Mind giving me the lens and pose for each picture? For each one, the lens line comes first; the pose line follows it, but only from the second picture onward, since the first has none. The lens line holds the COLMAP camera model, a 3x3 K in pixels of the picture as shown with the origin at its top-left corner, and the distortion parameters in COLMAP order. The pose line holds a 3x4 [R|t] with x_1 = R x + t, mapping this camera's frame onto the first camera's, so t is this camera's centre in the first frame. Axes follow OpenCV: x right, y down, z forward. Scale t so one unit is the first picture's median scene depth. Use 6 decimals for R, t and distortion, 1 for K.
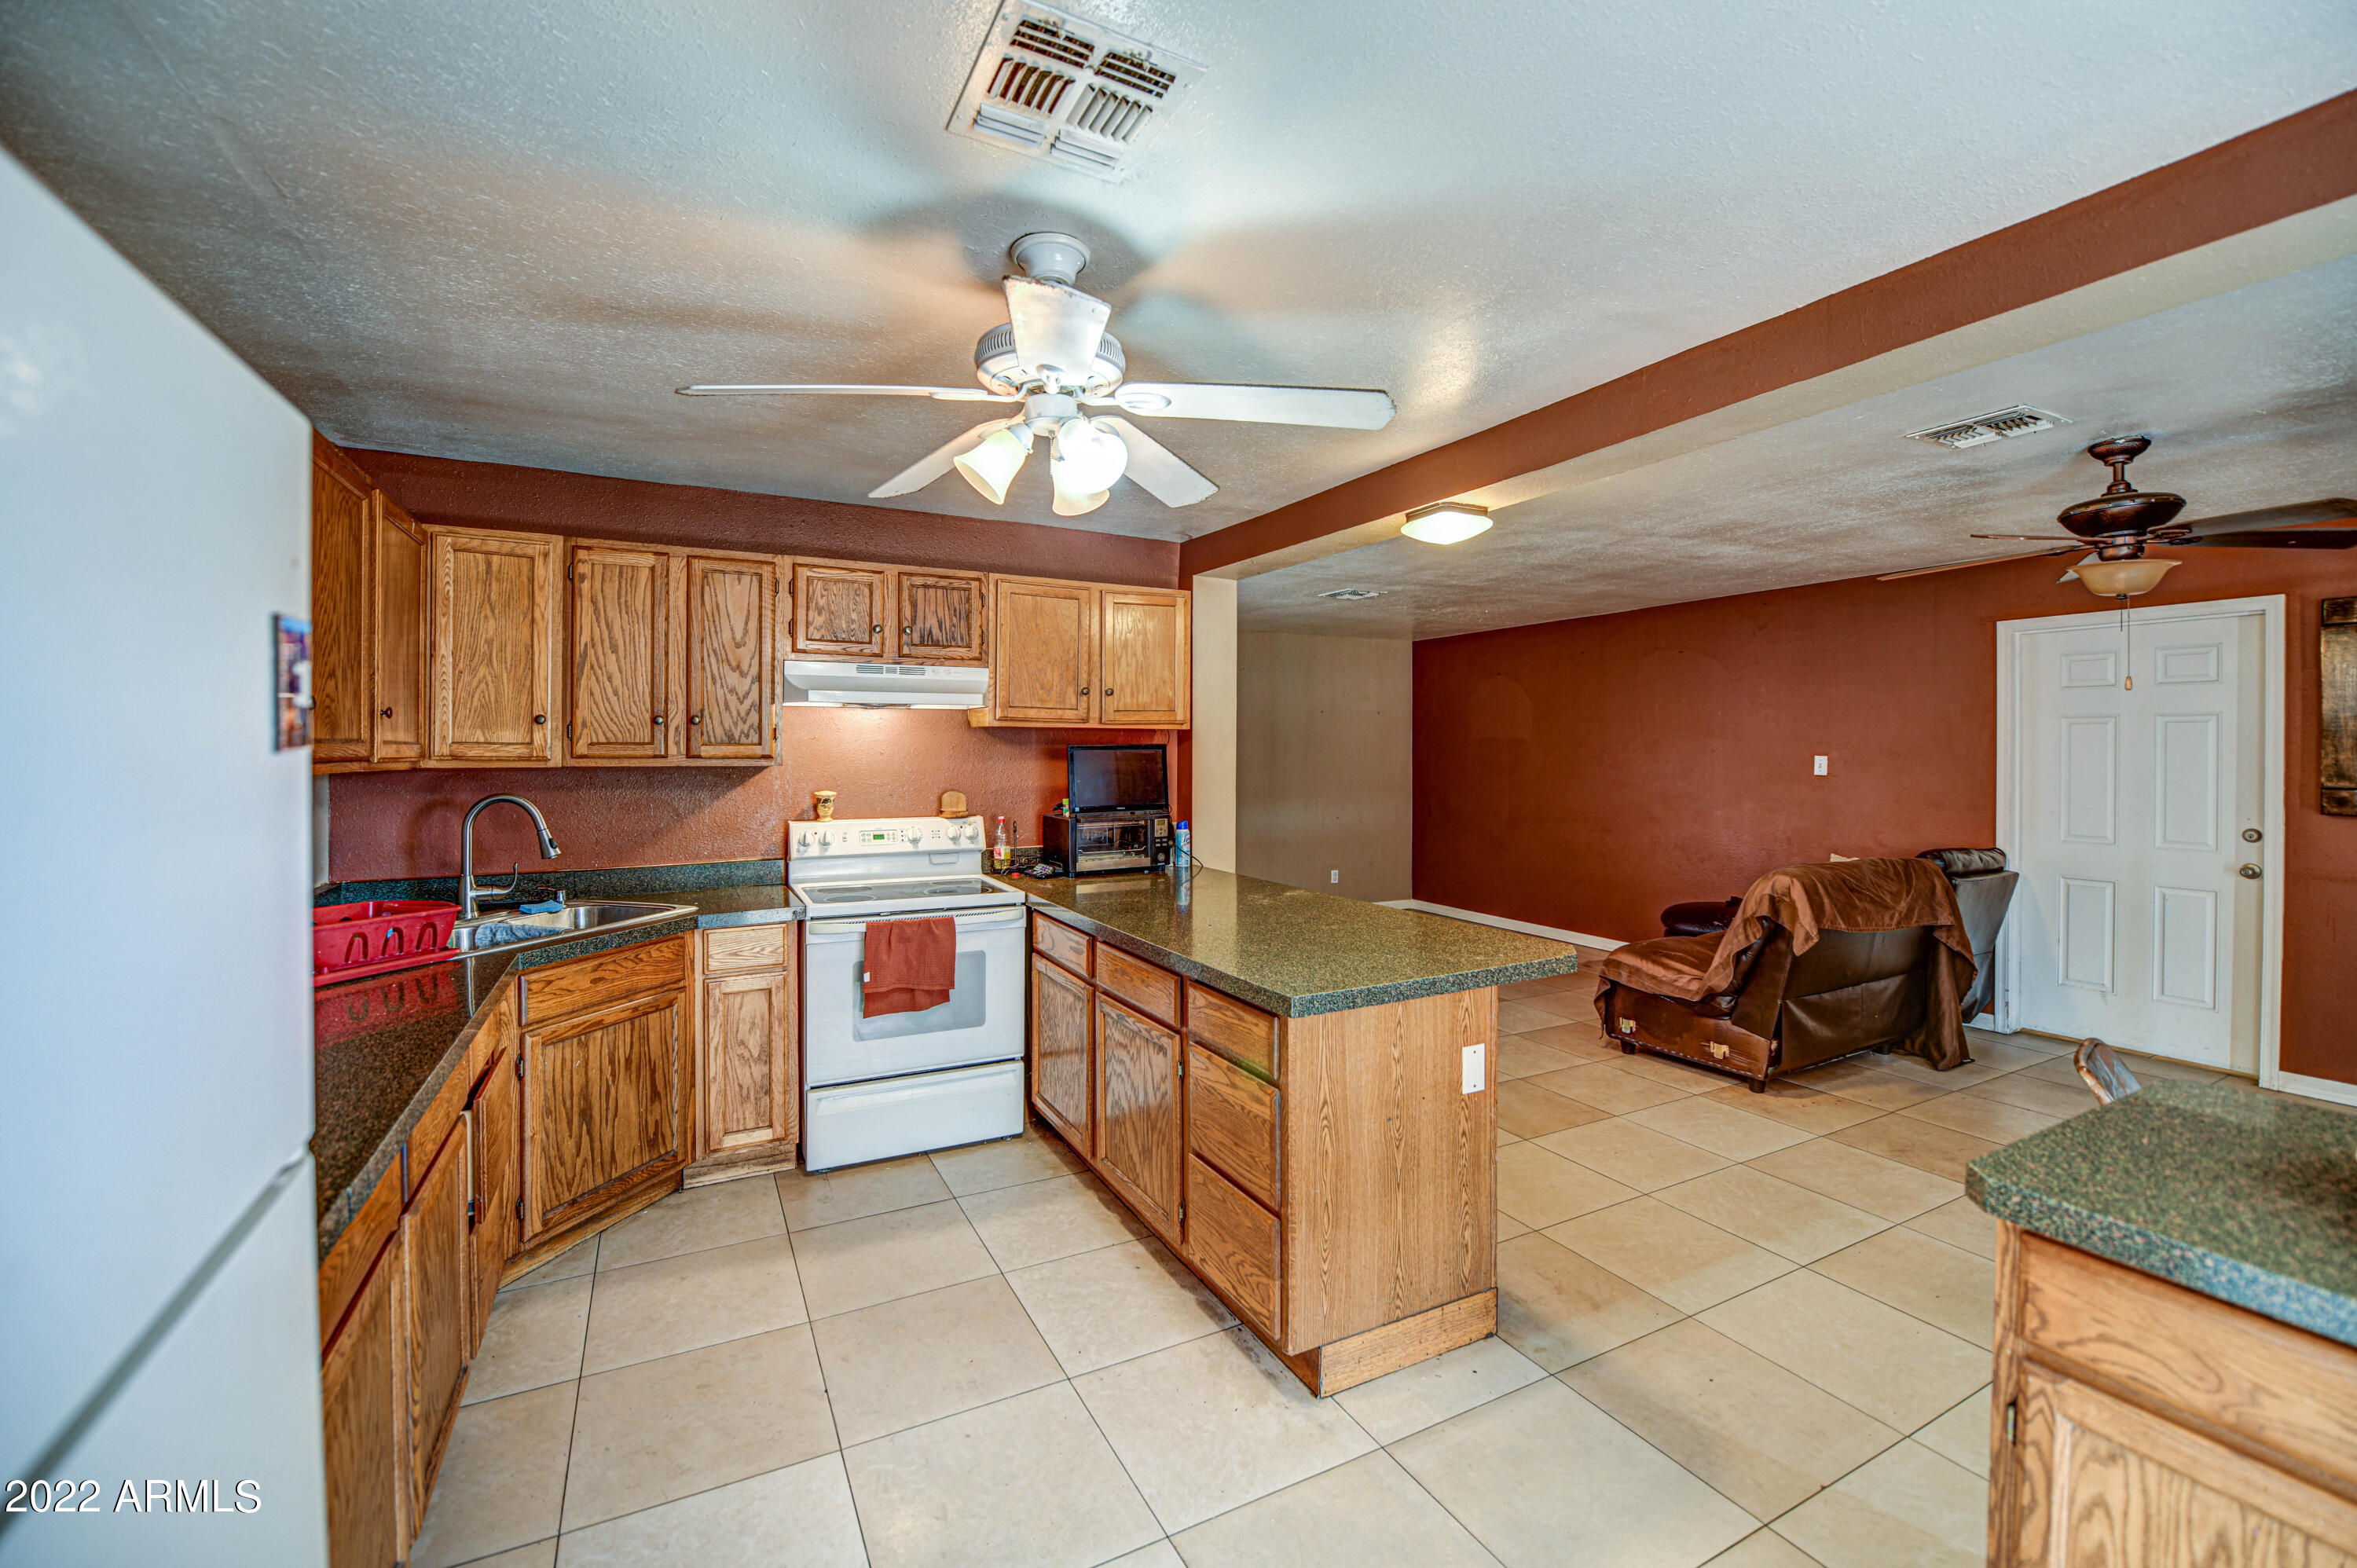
lens RADIAL K [[968.7, 0, 1177.8], [0, 968.7, 753.8], [0, 0, 1]] dist [-0.017246, -0.000012]
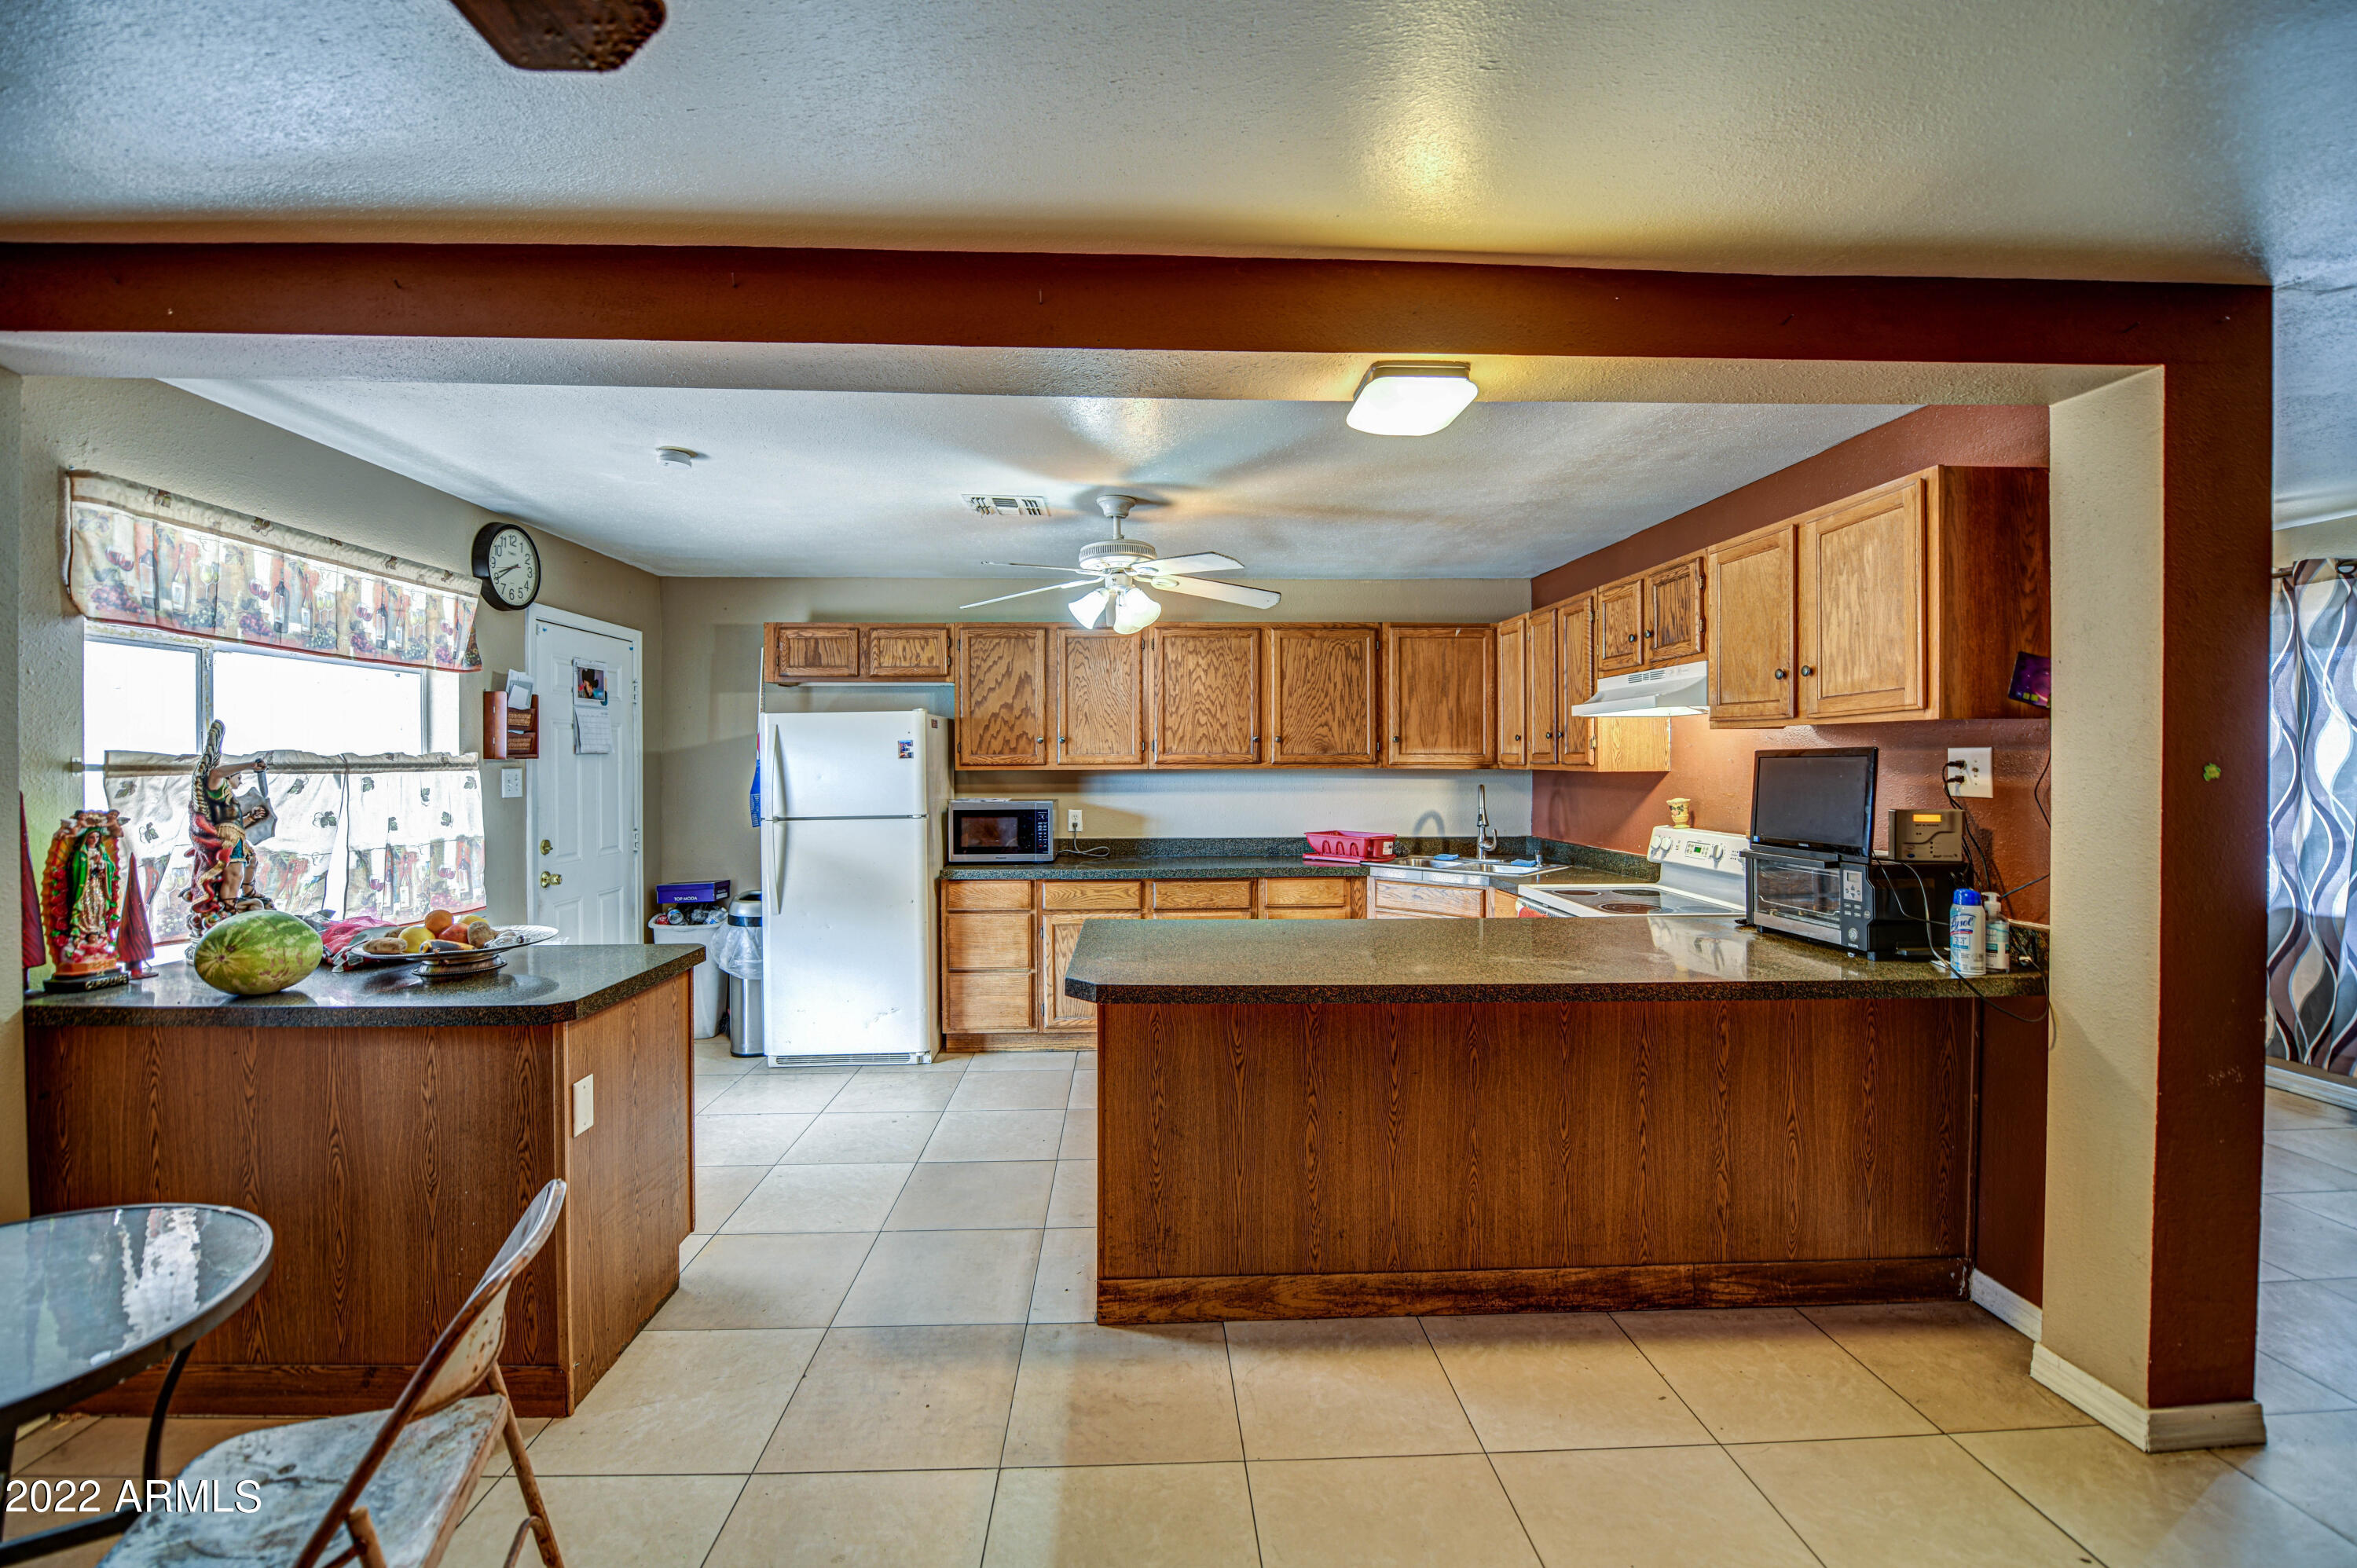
lens RADIAL K [[941.3, 0, 1167.7], [0, 941.3, 761.5], [0, 0, 1]] dist [-0.019118, -0.000651]
pose [[-0.427623, 0.002821, -0.903953, 0.761952], [-0.002458, 0.999988, 0.004283, -0.002782], [0.903954, 0.004053, -0.427611, 0.951165]]
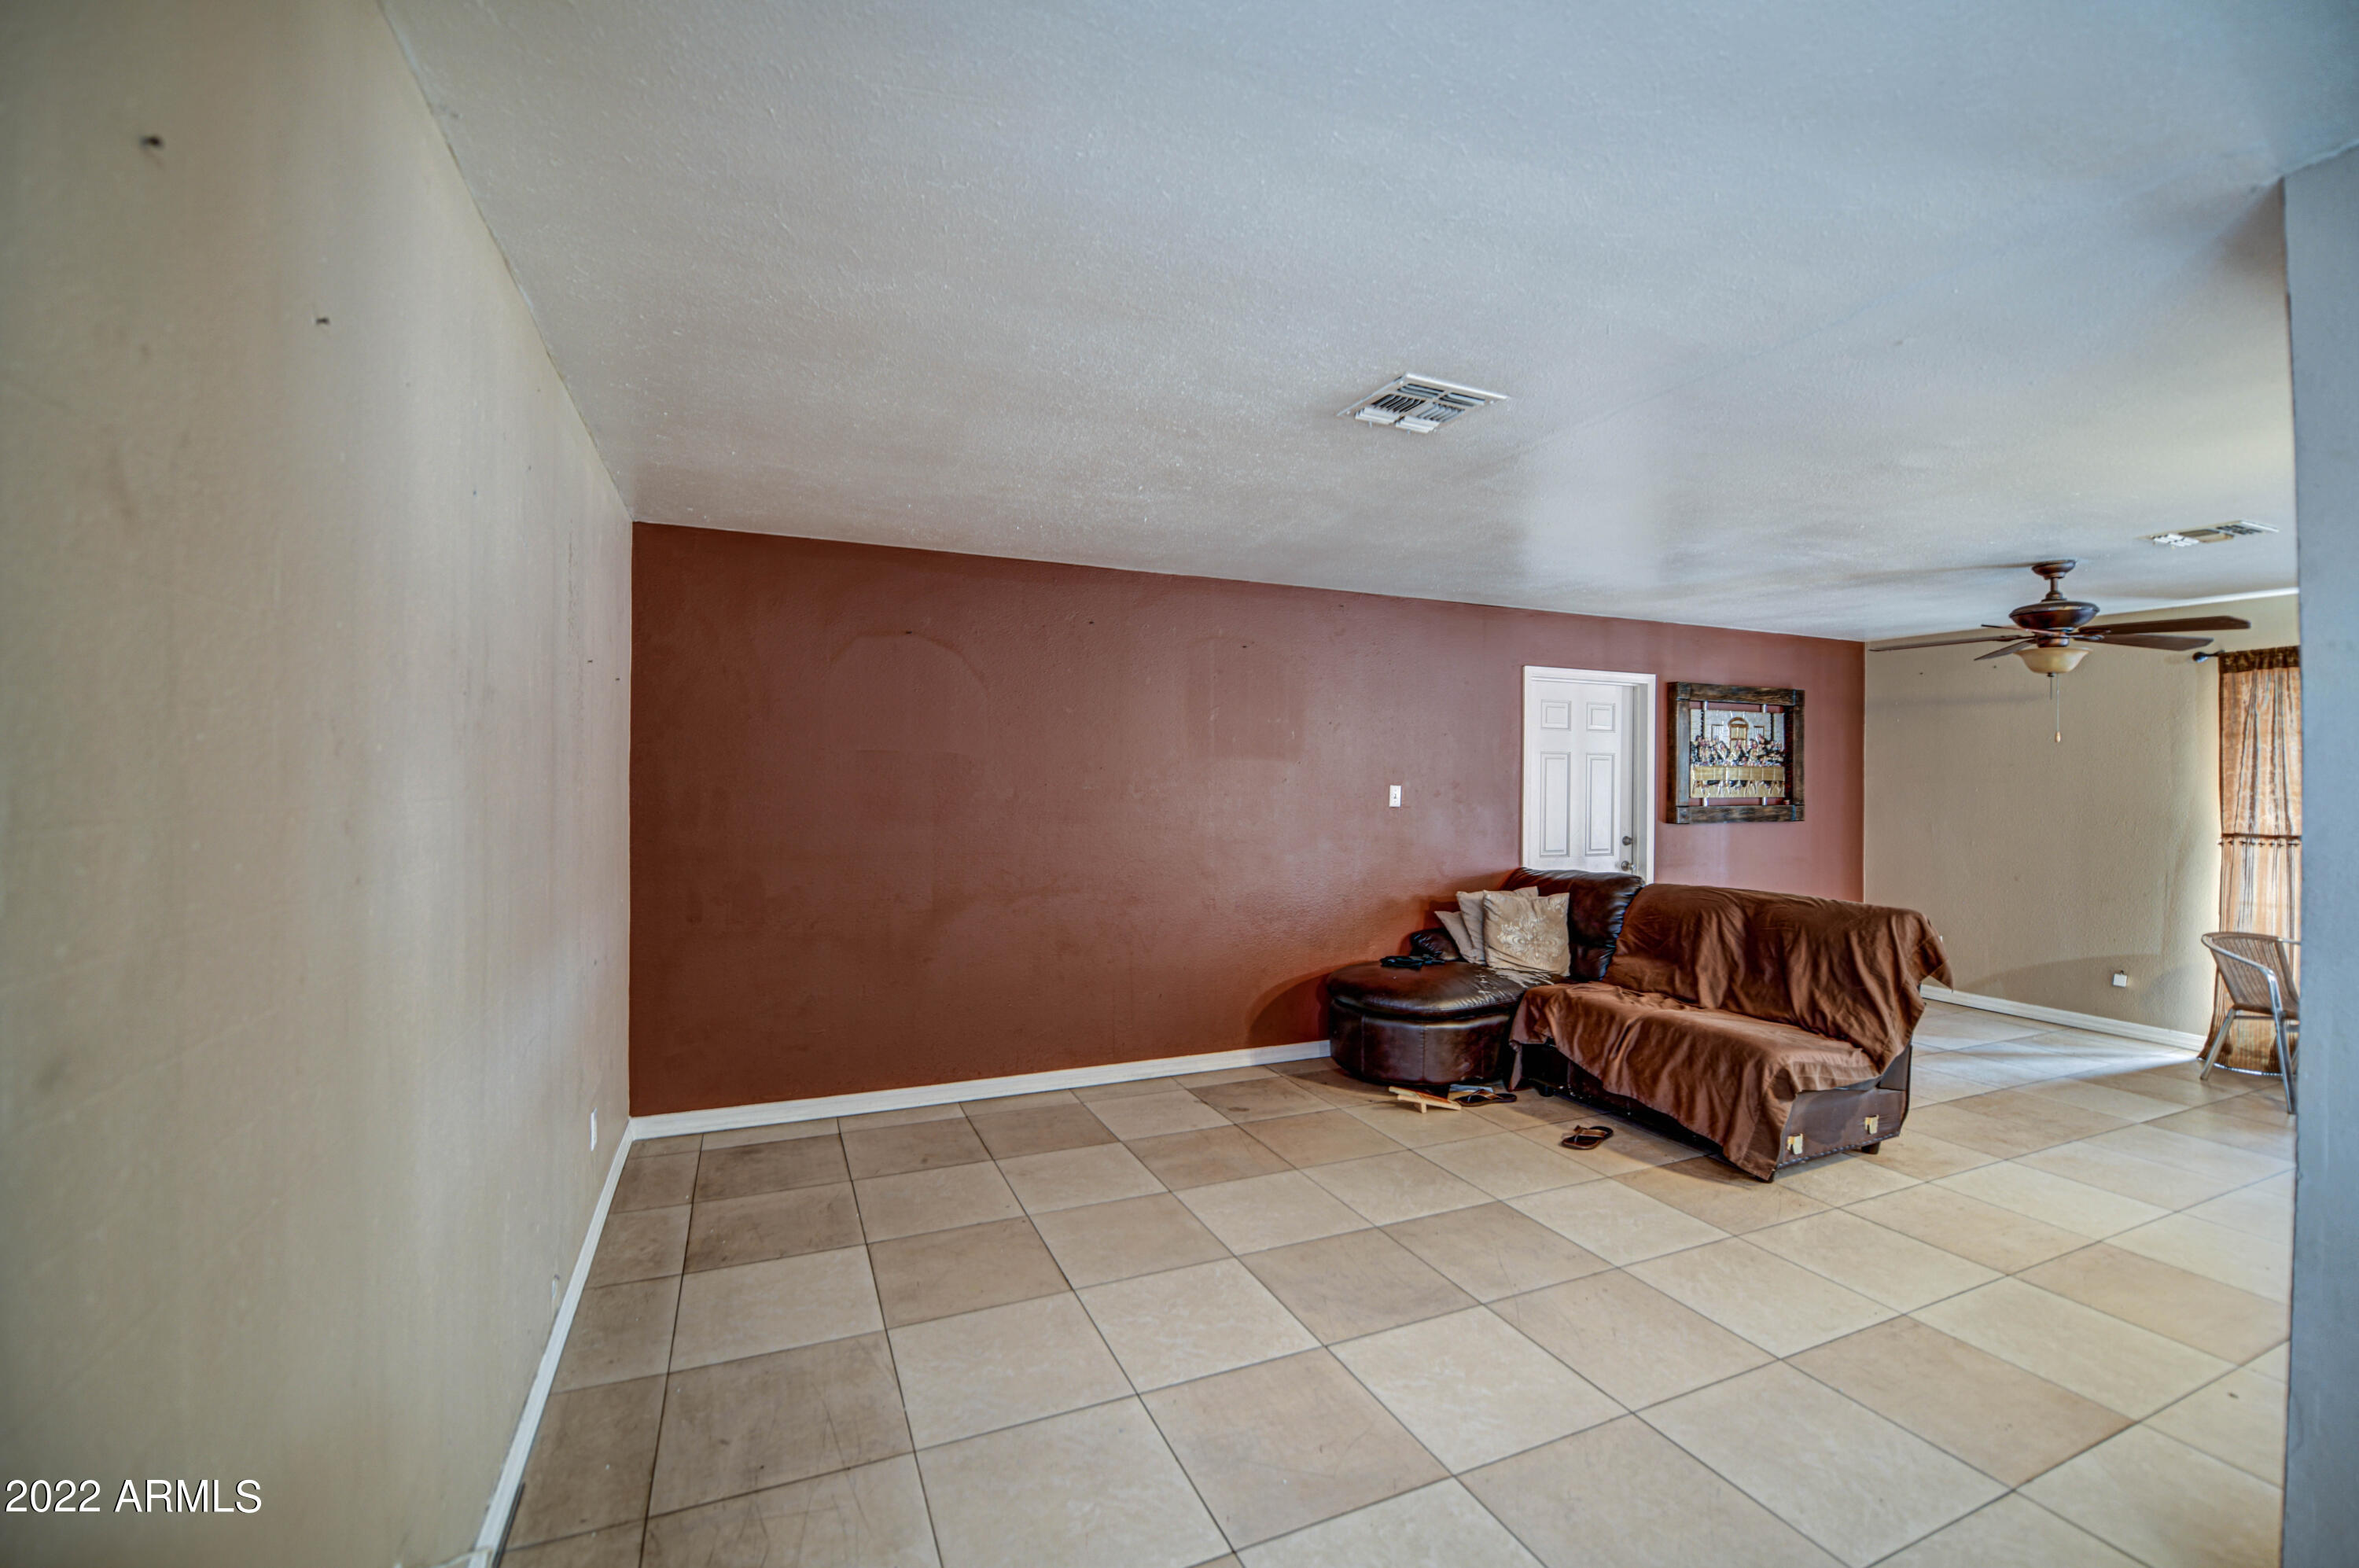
lens RADIAL K [[963.5, 0, 1173.4], [0, 963.5, 773.2], [0, 0, 1]] dist [-0.016282, -0.000437]
pose [[0.077376, 0.005215, 0.996988, -0.393346], [-0.004392, 0.999978, -0.004889, -0.005700], [-0.996992, -0.004000, 0.077397, 1.739222]]
